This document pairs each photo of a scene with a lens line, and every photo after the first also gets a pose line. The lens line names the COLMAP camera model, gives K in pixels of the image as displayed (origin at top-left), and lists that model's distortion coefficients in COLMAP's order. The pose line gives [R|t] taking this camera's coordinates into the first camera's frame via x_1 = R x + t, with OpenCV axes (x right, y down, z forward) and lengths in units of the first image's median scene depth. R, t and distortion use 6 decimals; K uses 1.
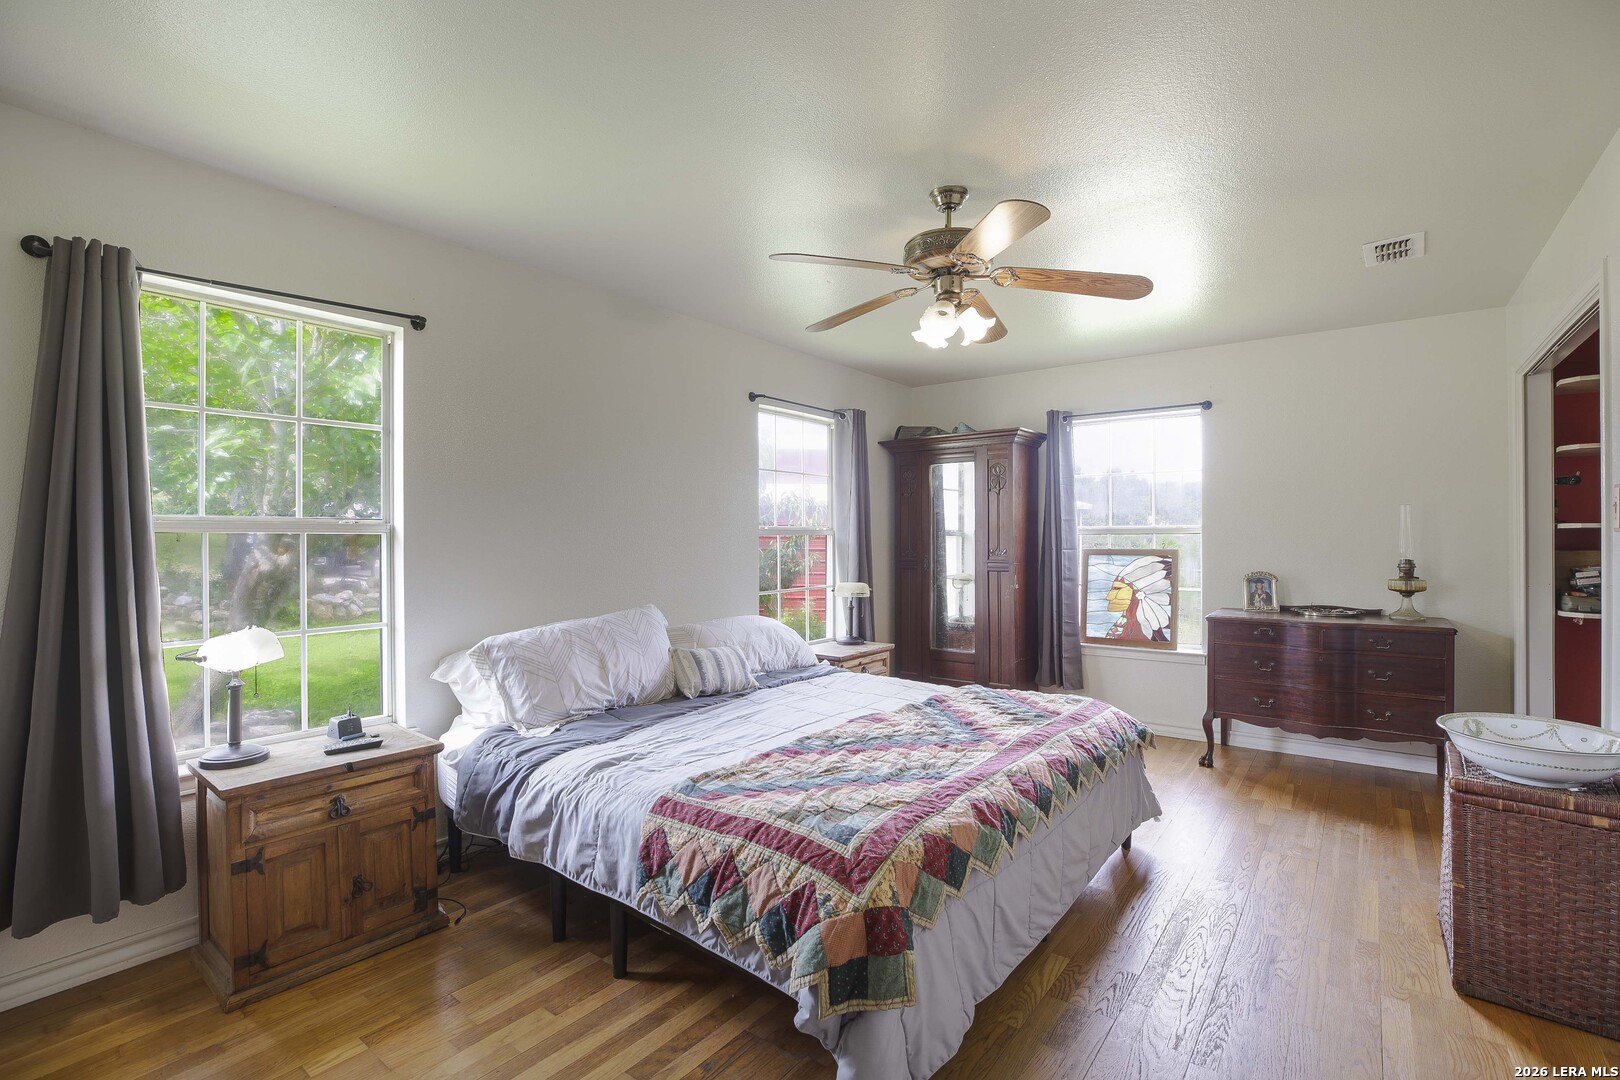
lens RADIAL K [[744.3, 0, 806.5], [0, 744.3, 541.4], [0, 0, 1]] dist [-0.030106, 0.001842]
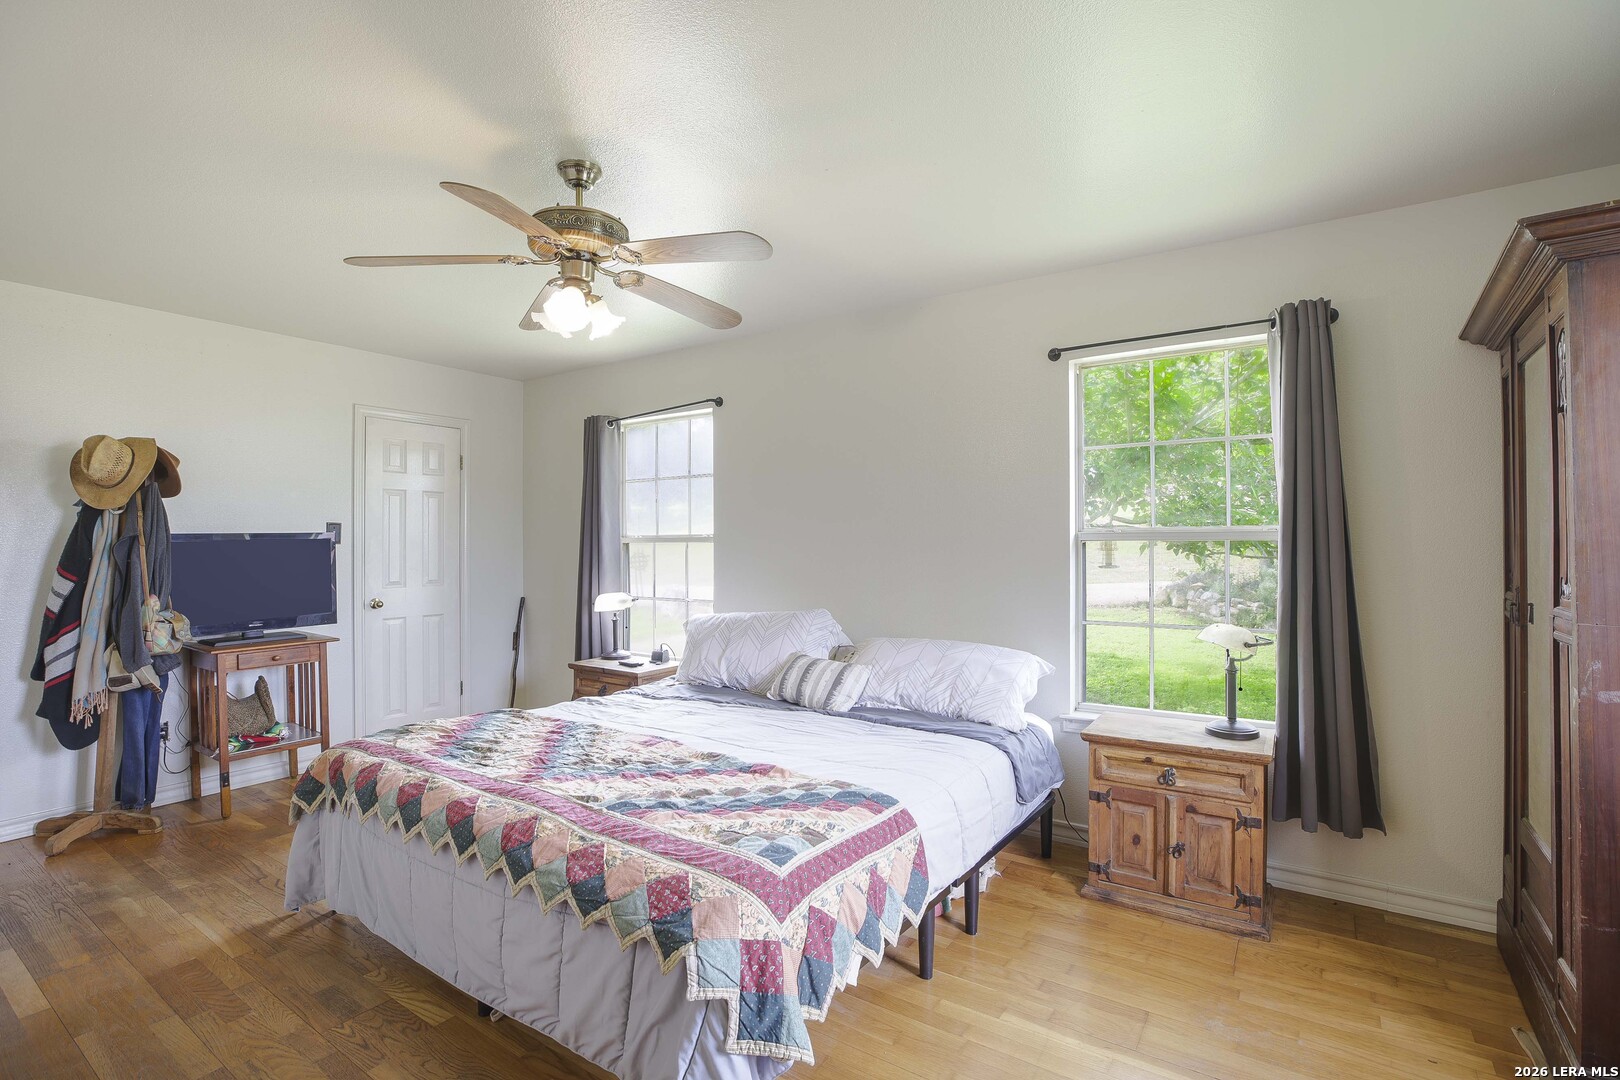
lens RADIAL K [[744.3, 0, 807.2], [0, 744.3, 534.1], [0, 0, 1]] dist [-0.030106, 0.001842]
pose [[0.050095, 0.005665, -0.998728, 0.754704], [0.004792, 0.999971, 0.005913, -0.025108], [0.998733, -0.005083, 0.050066, 0.826126]]
